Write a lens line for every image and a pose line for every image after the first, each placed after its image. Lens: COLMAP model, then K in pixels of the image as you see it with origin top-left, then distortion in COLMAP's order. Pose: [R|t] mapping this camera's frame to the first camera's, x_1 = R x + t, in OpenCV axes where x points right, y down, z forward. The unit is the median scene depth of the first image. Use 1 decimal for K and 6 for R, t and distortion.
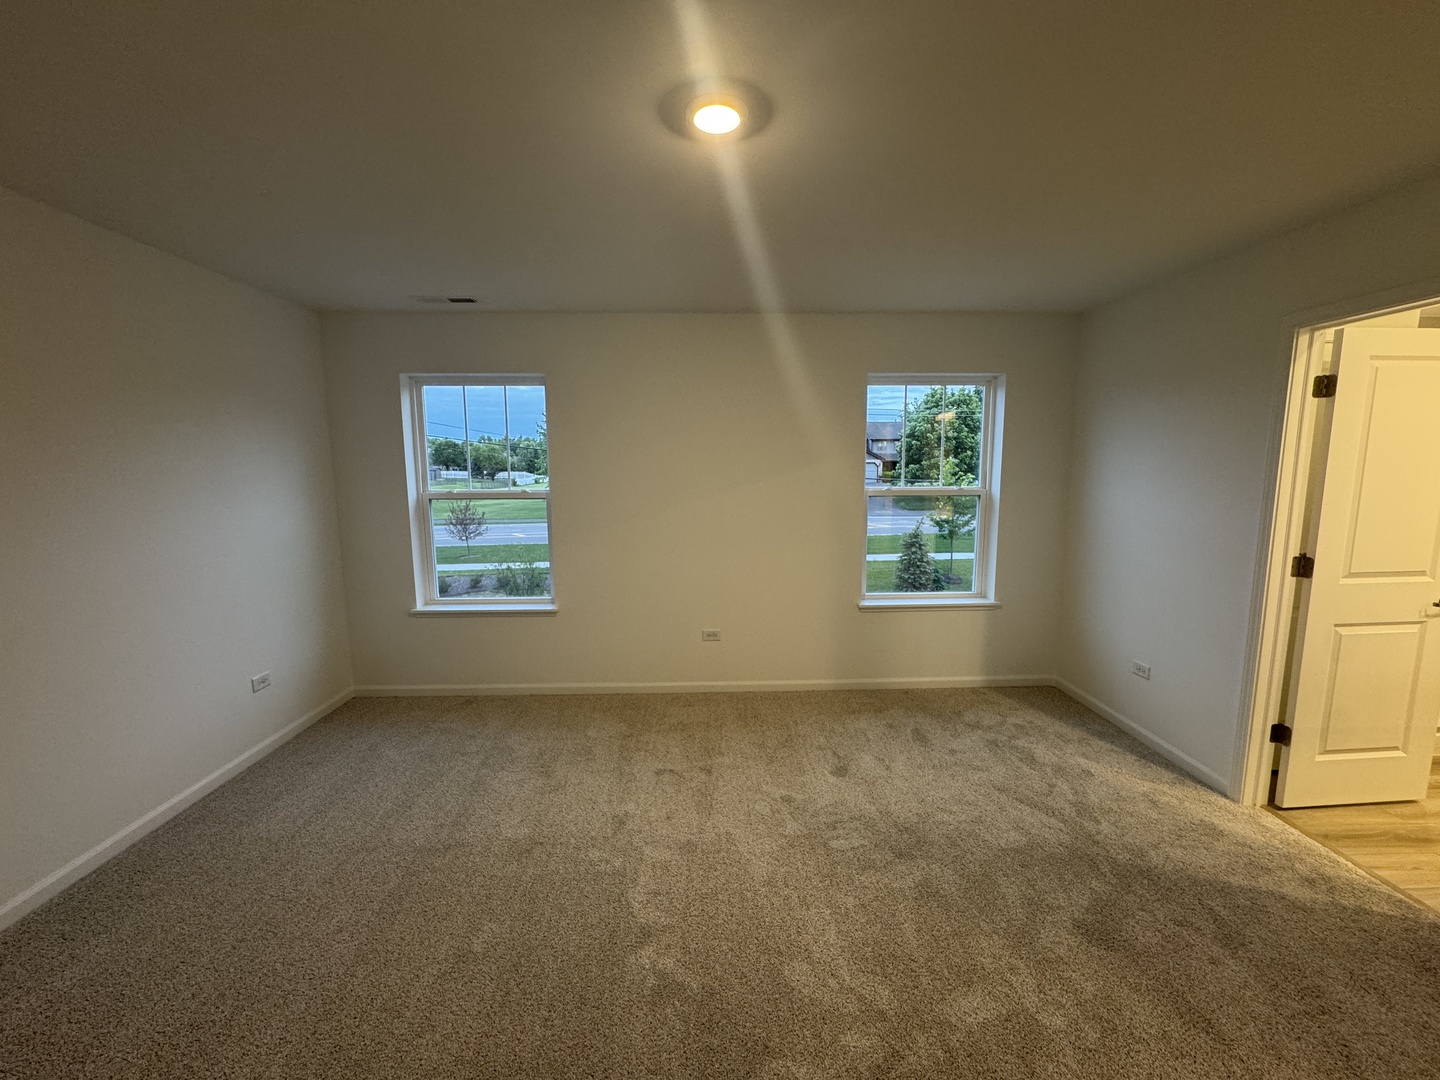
lens RADIAL K [[579.1, 0, 720.2], [0, 579.1, 537.5], [0, 0, 1]] dist [-0.000231, -0.000017]
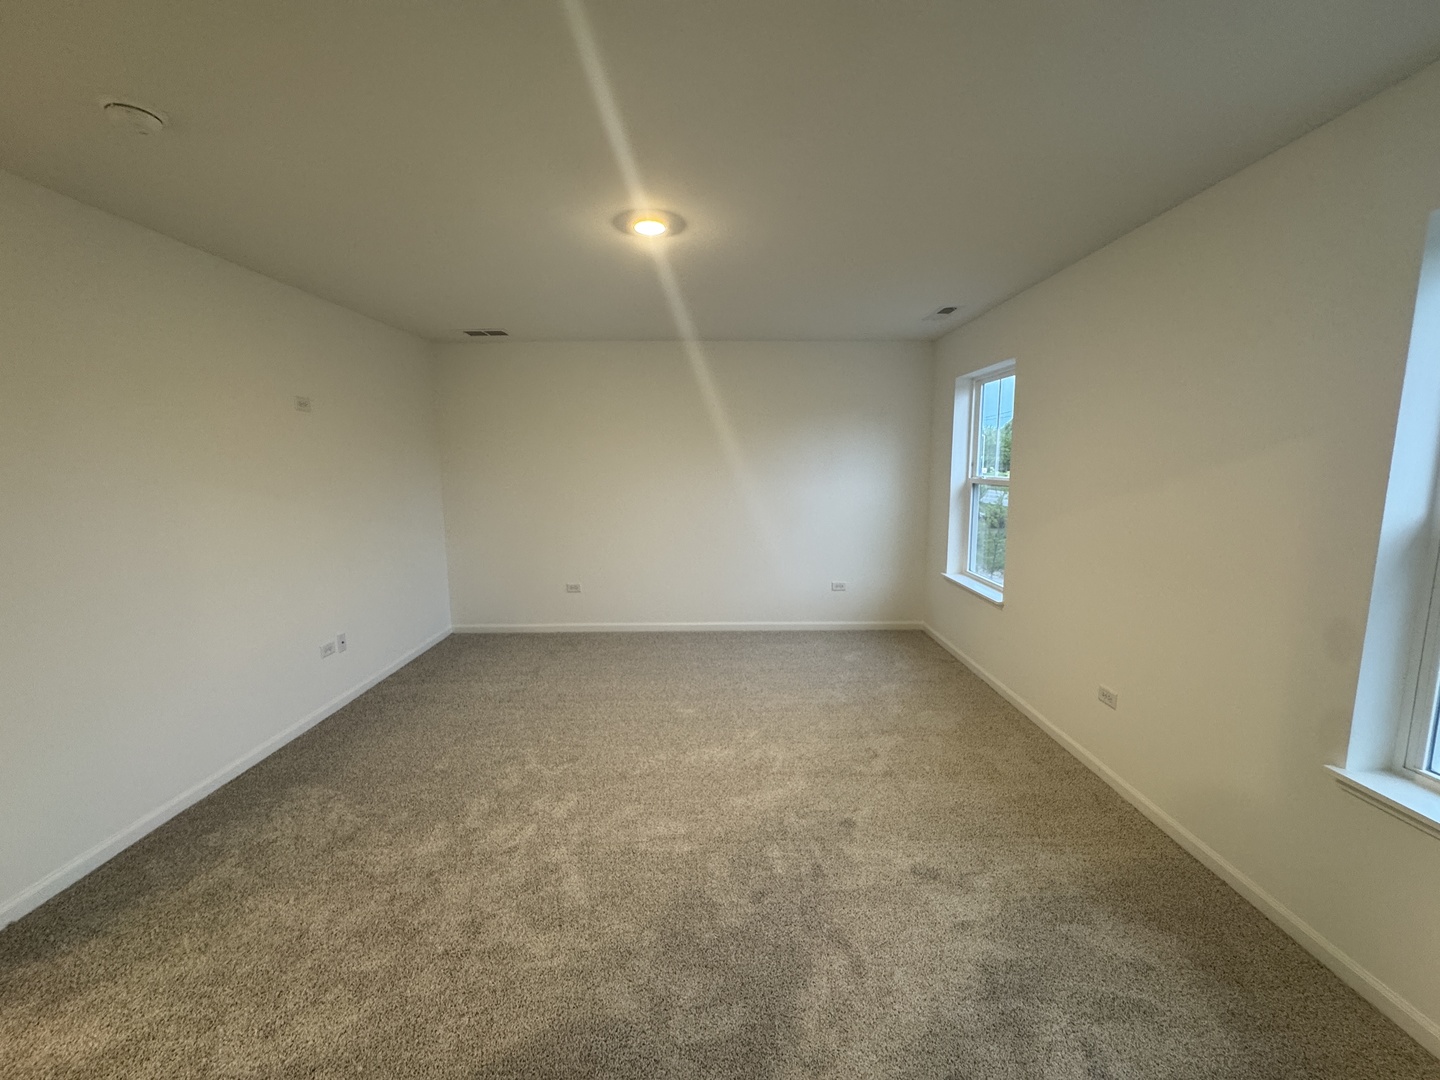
lens RADIAL K [[579.1, 0, 720.2], [0, 579.1, 537.5], [0, 0, 1]] dist [-0.000231, -0.000017]
pose [[-0.029201, 0.137709, -0.990042, 0.857560], [-0.114369, 0.983500, 0.140172, -0.082674], [0.993009, 0.117323, -0.012969, 0.685550]]
